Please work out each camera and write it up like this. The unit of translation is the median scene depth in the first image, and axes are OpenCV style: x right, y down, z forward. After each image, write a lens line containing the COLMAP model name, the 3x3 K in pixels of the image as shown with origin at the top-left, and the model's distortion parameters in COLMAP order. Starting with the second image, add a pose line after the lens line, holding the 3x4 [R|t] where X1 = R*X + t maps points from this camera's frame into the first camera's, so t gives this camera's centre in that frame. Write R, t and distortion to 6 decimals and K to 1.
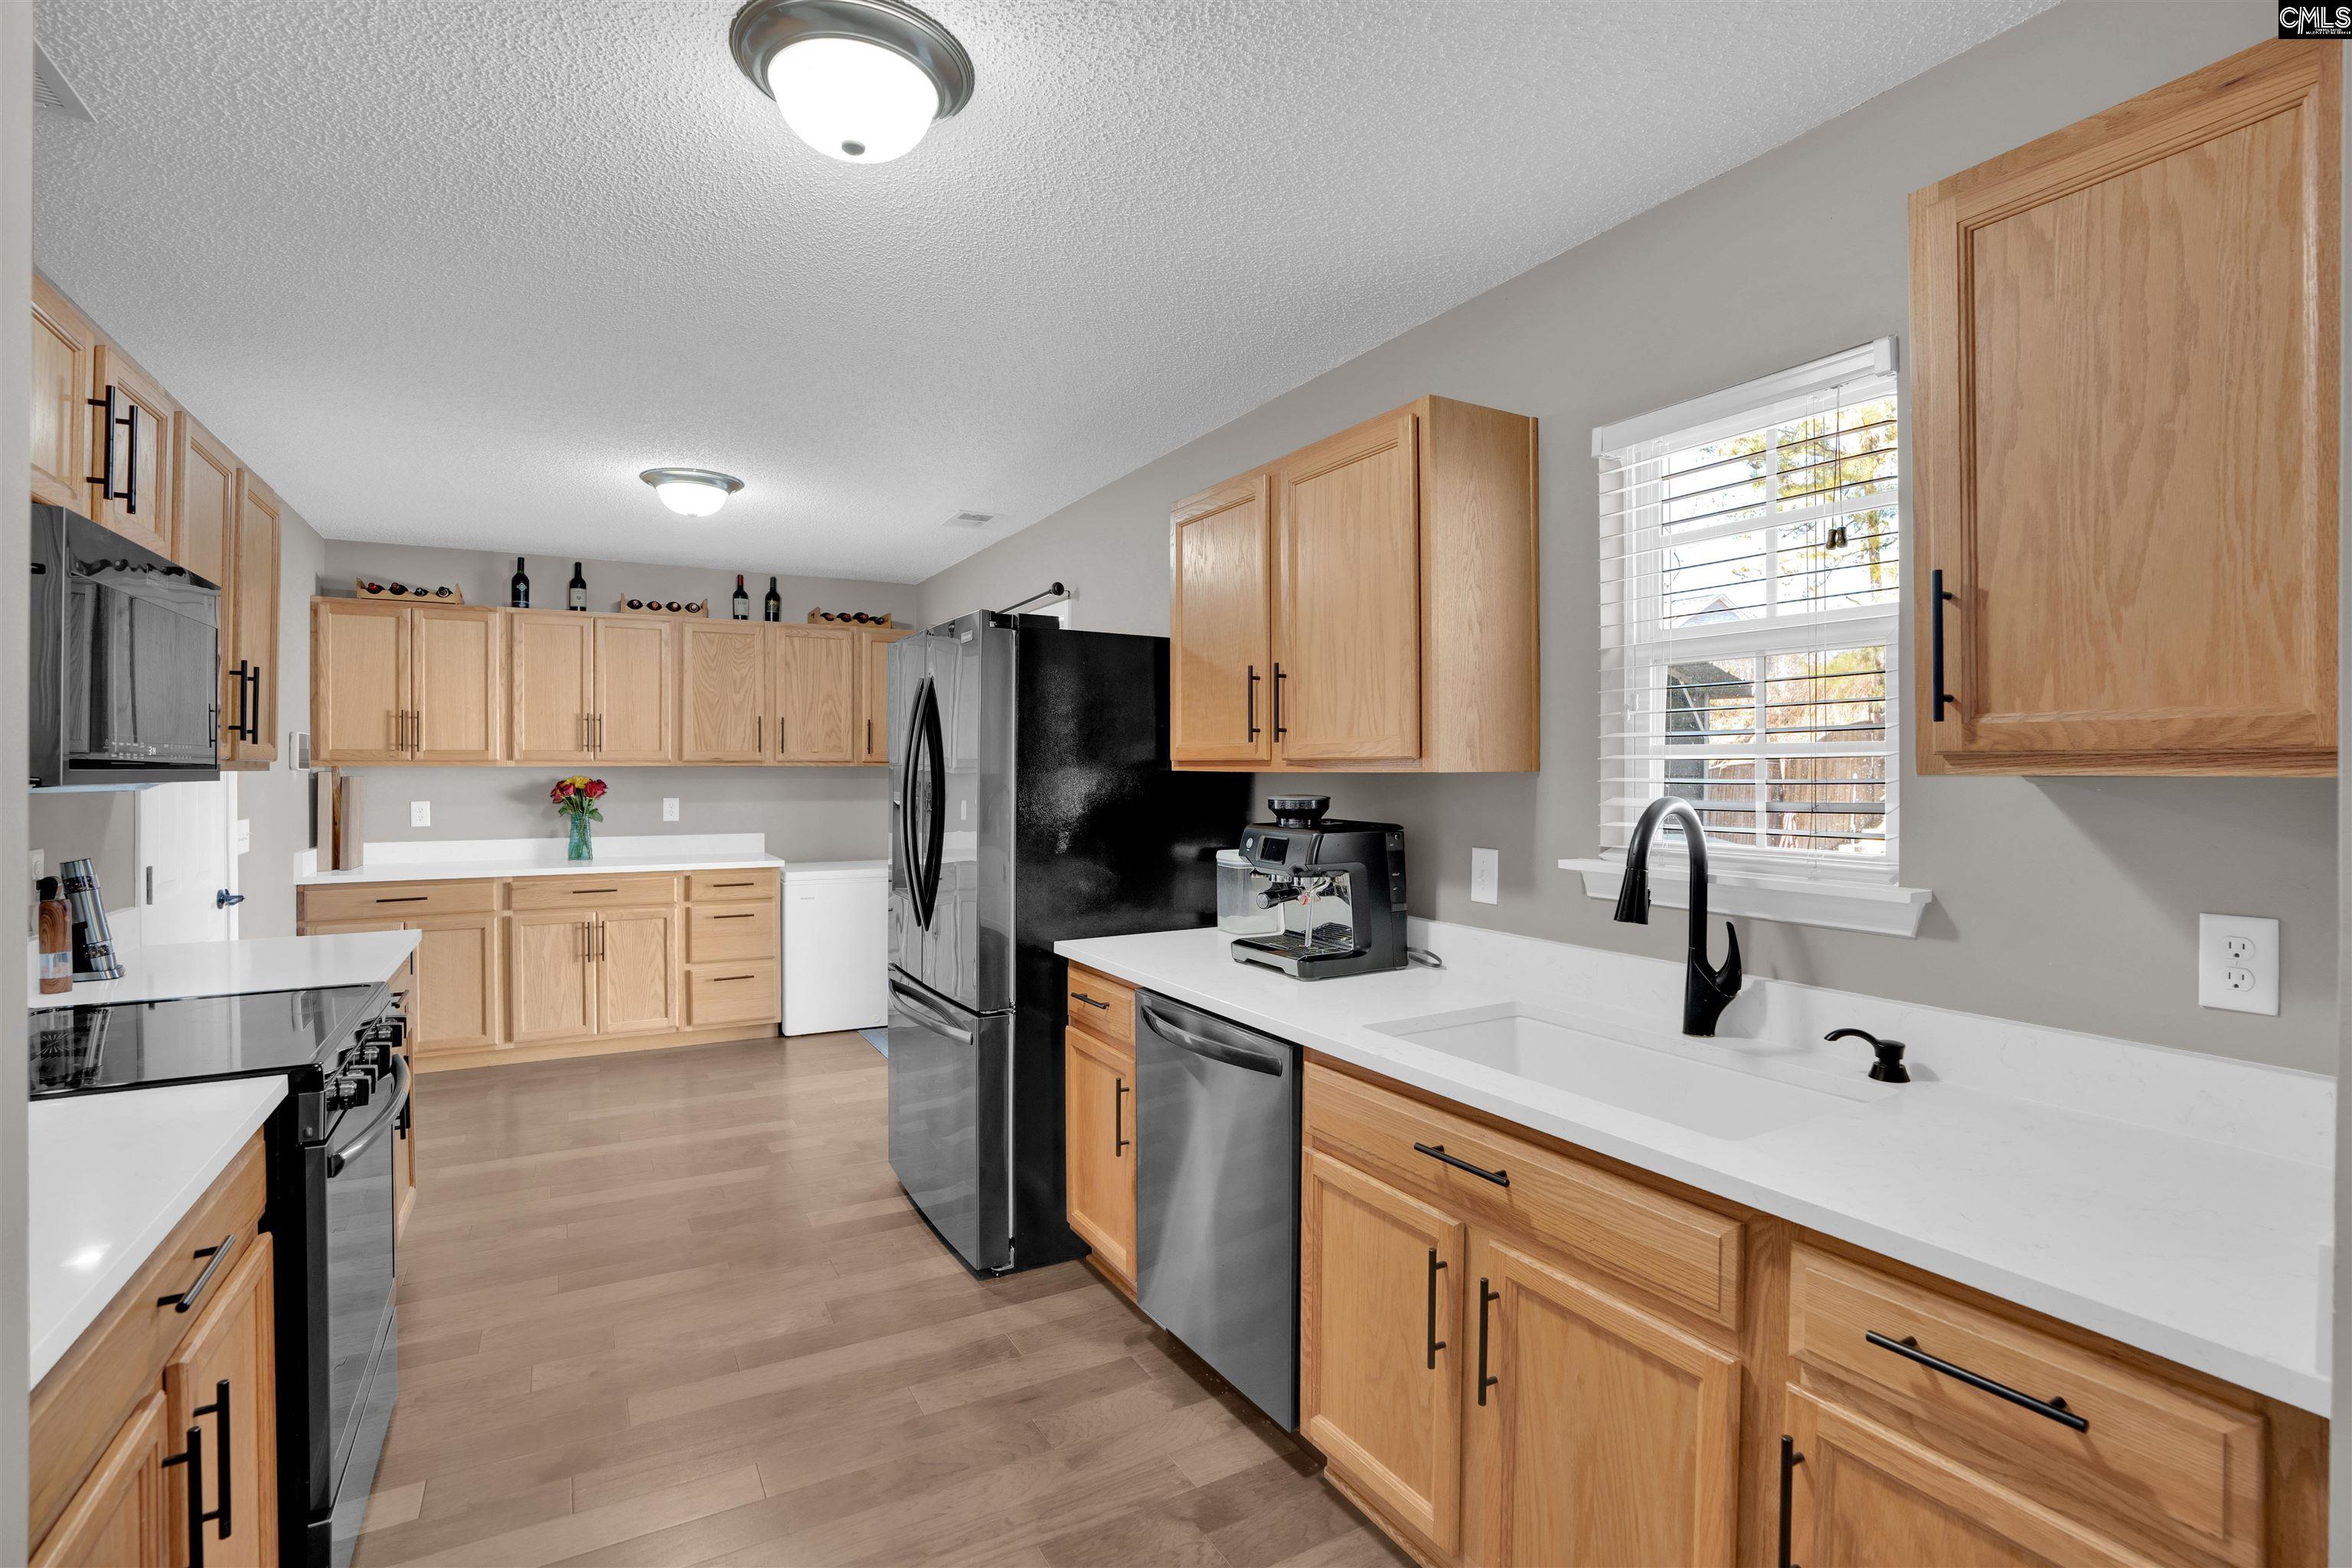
lens RADIAL K [[1107.9, 0, 1176.0], [0, 1107.9, 784.0], [0, 0, 1]] dist [-0.025933, 0.000836]
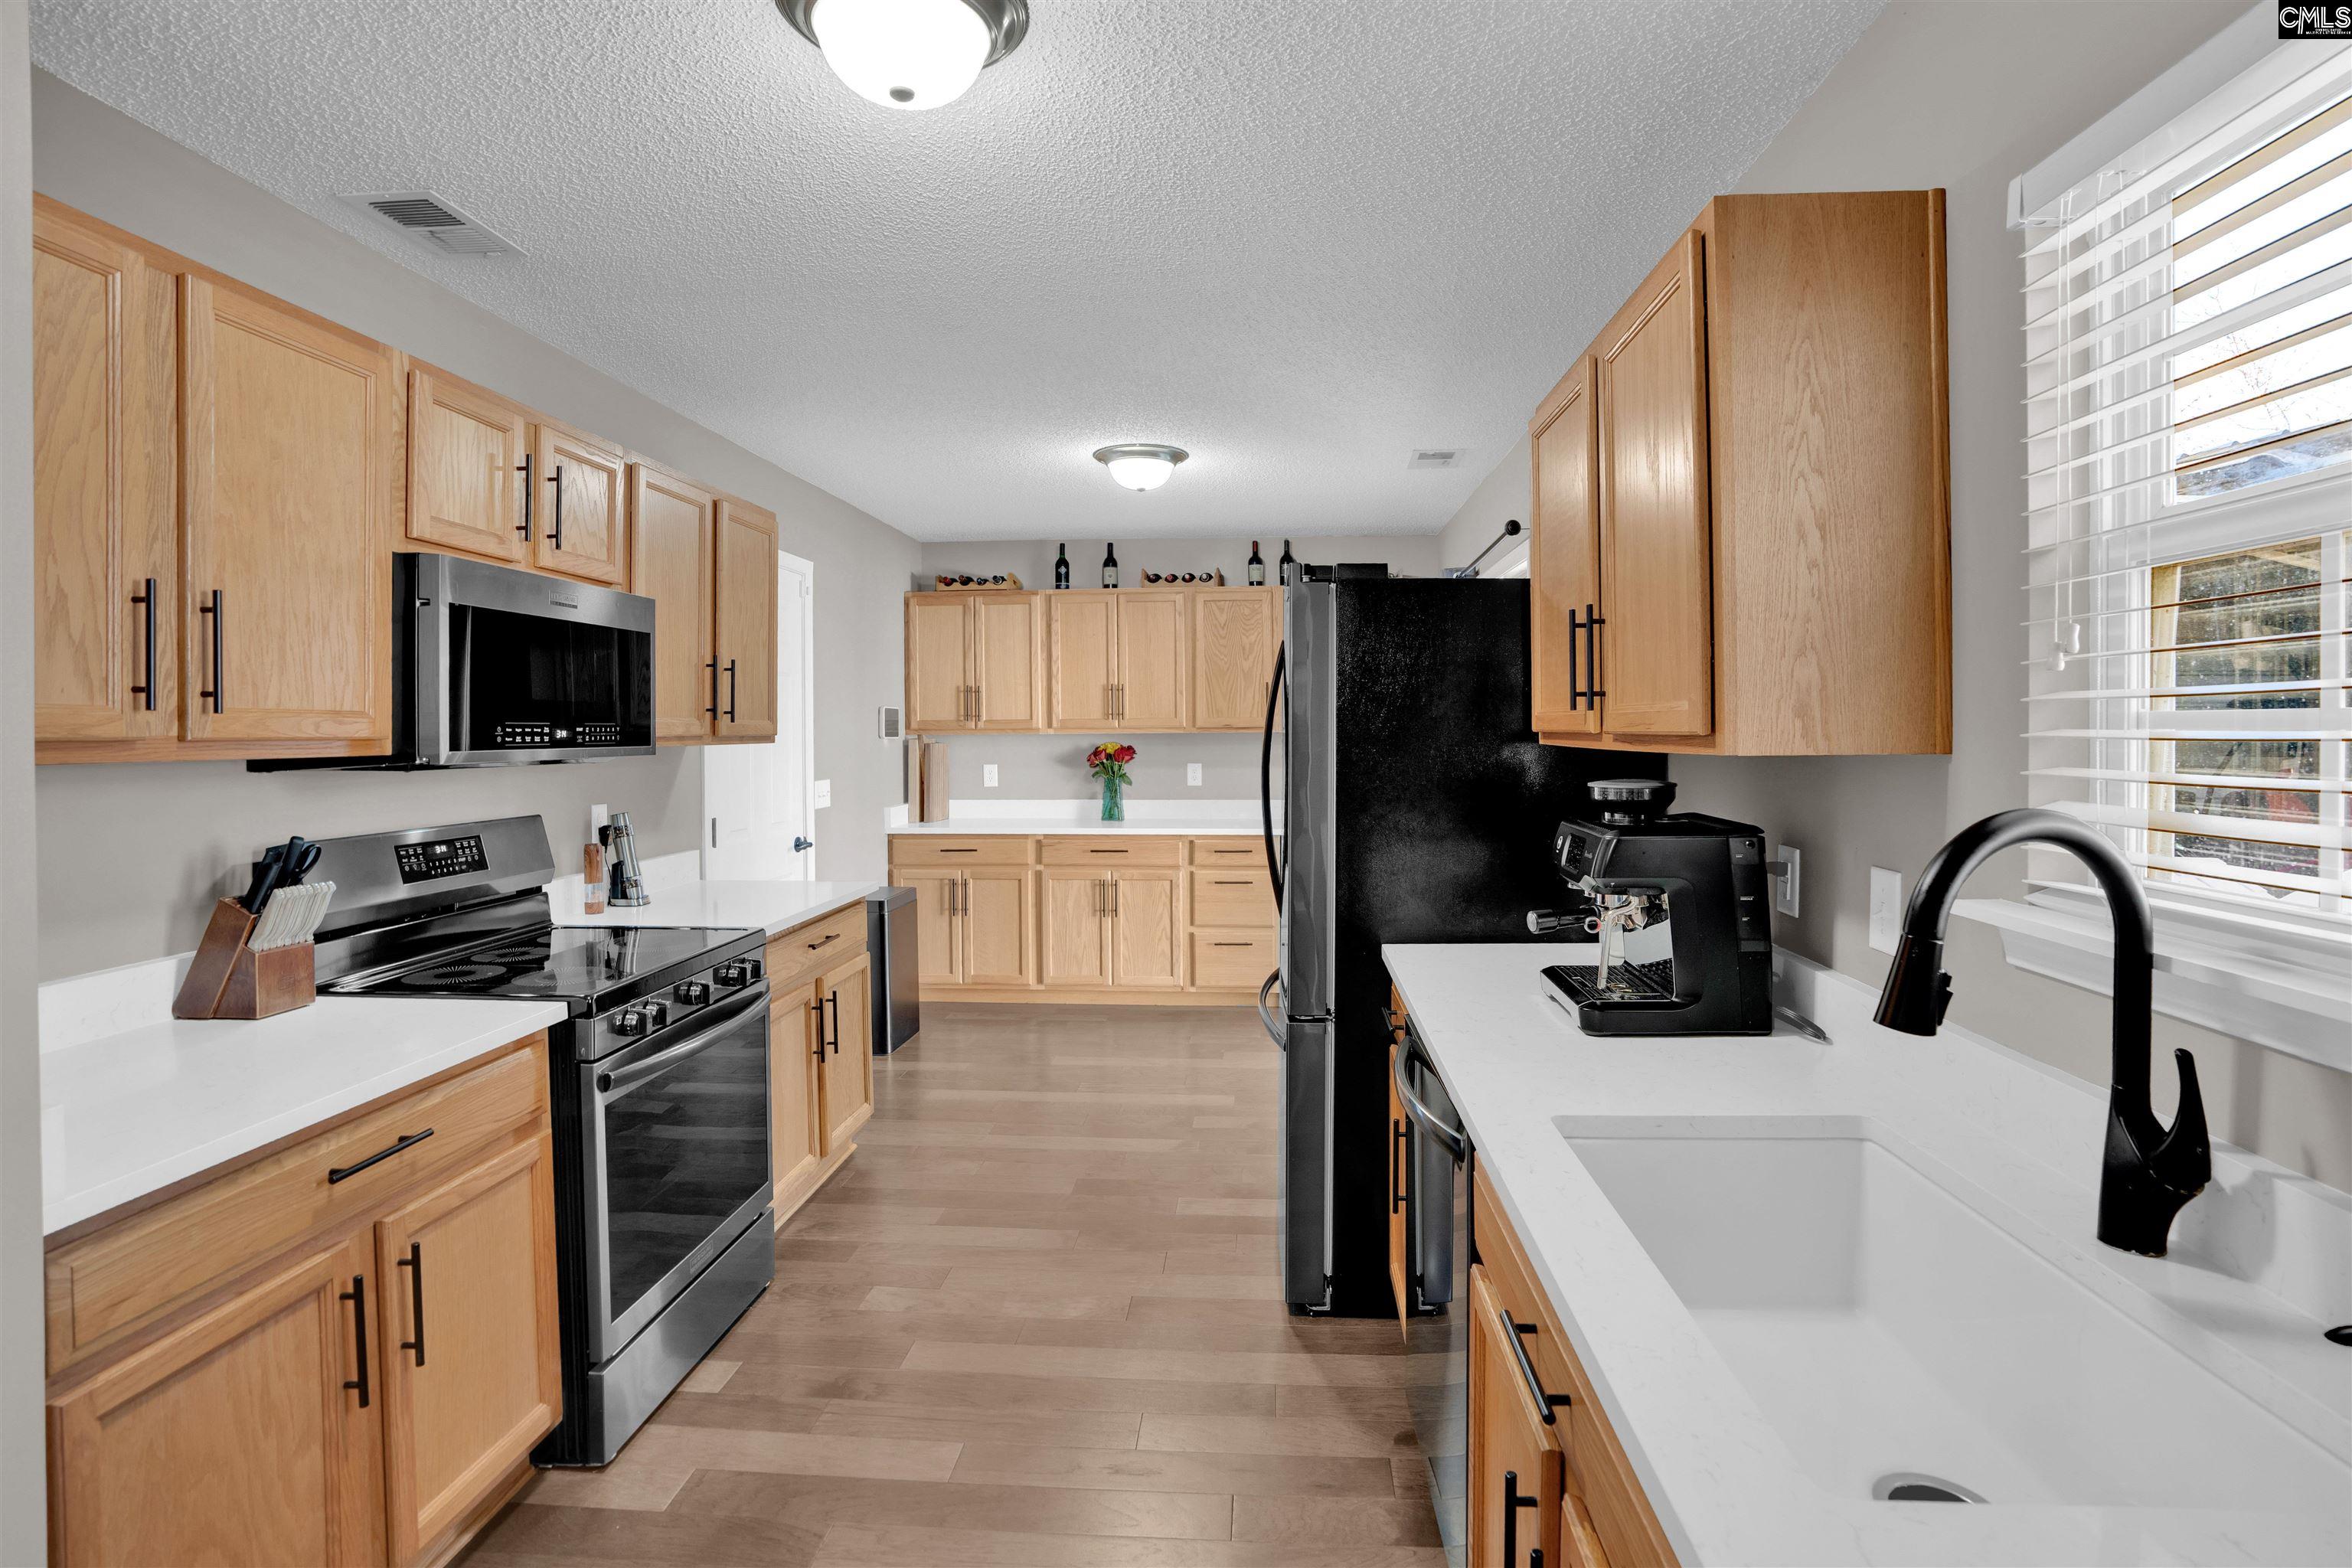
lens RADIAL K [[1156.1, 0, 1196.1], [0, 1156.1, 749.6], [0, 0, 1]] dist [-0.064173, 0.027769]
pose [[0.838344, 0.006110, -0.545108, 0.156628], [-0.003221, 0.999975, 0.006255, -0.008255], [0.545132, -0.003488, 0.838343, 0.112271]]
